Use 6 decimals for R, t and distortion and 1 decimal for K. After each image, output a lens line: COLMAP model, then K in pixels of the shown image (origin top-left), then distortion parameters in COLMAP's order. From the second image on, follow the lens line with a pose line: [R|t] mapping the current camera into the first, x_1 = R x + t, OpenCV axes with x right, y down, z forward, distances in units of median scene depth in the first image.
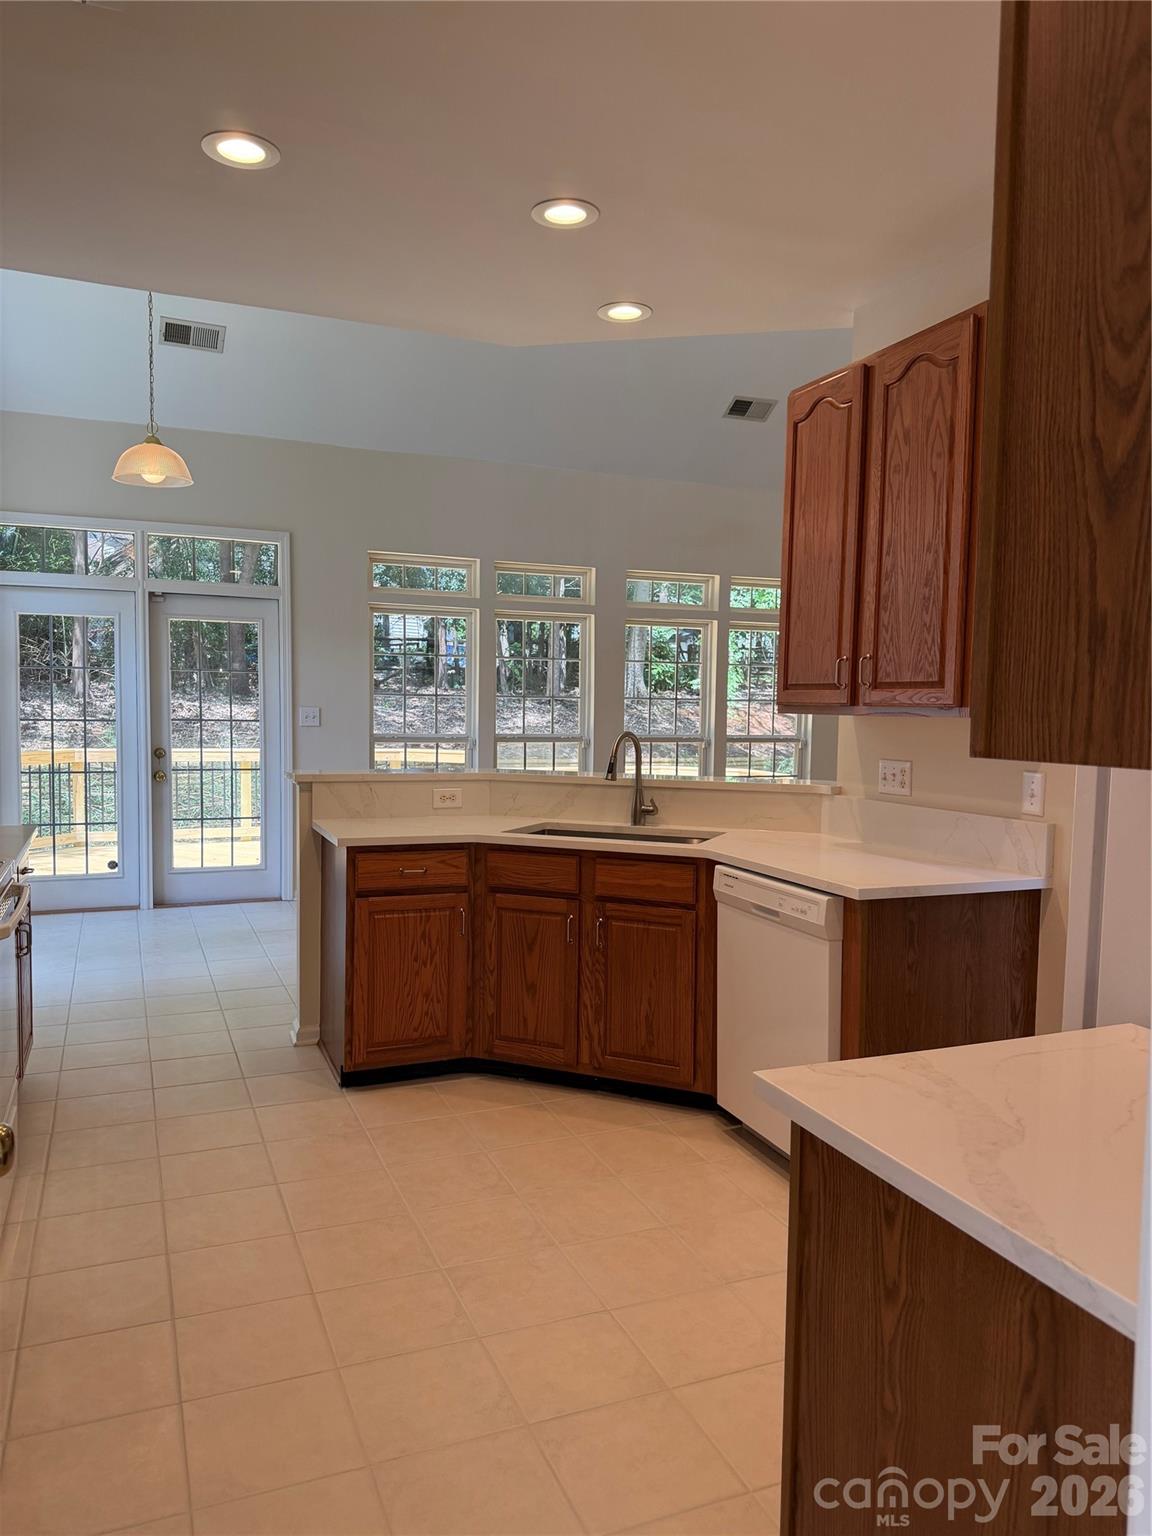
lens RADIAL K [[1075.7, 0, 572.4], [0, 1075.7, 777.4], [0, 0, 1]] dist [0.169884, -0.372519]
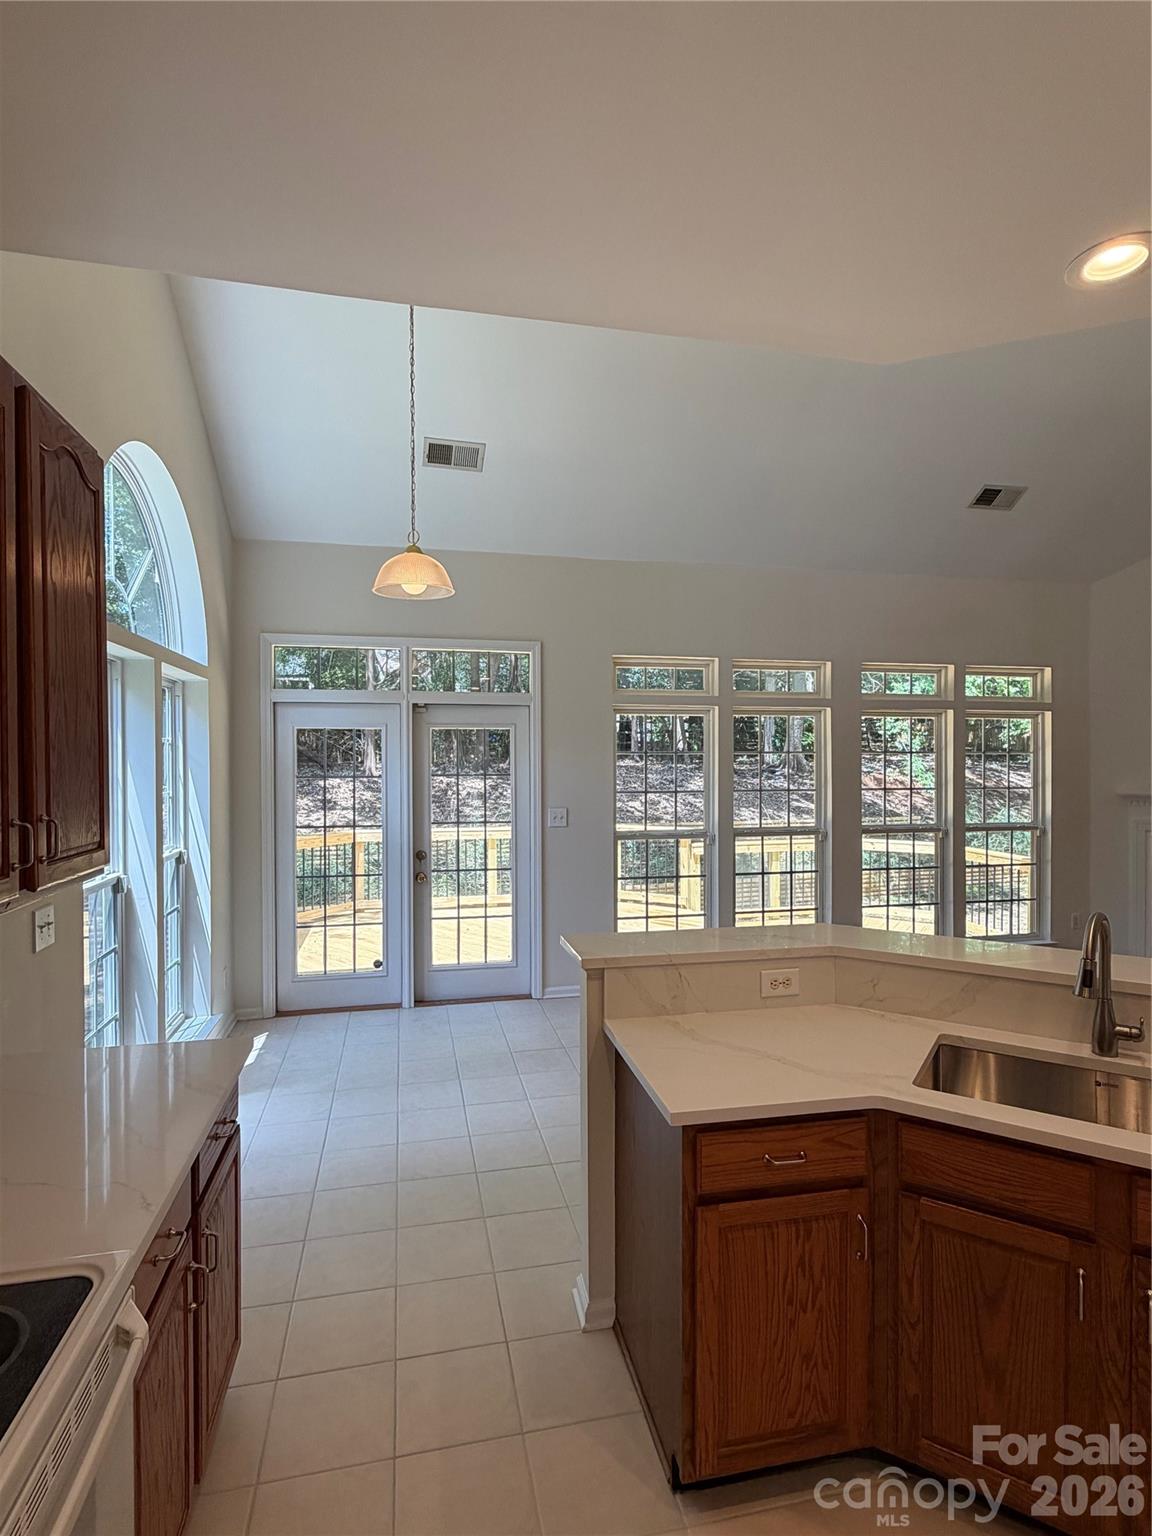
lens RADIAL K [[797.7, 0, 576.0], [0, 797.7, 768.0], [0, 0, 1]] dist [-0.000035, -0.000229]
pose [[0.984171, -0.015209, -0.176567, -0.100685], [0.003982, 0.997957, -0.063770, -0.059855], [0.177176, 0.062058, 0.982221, 0.287212]]
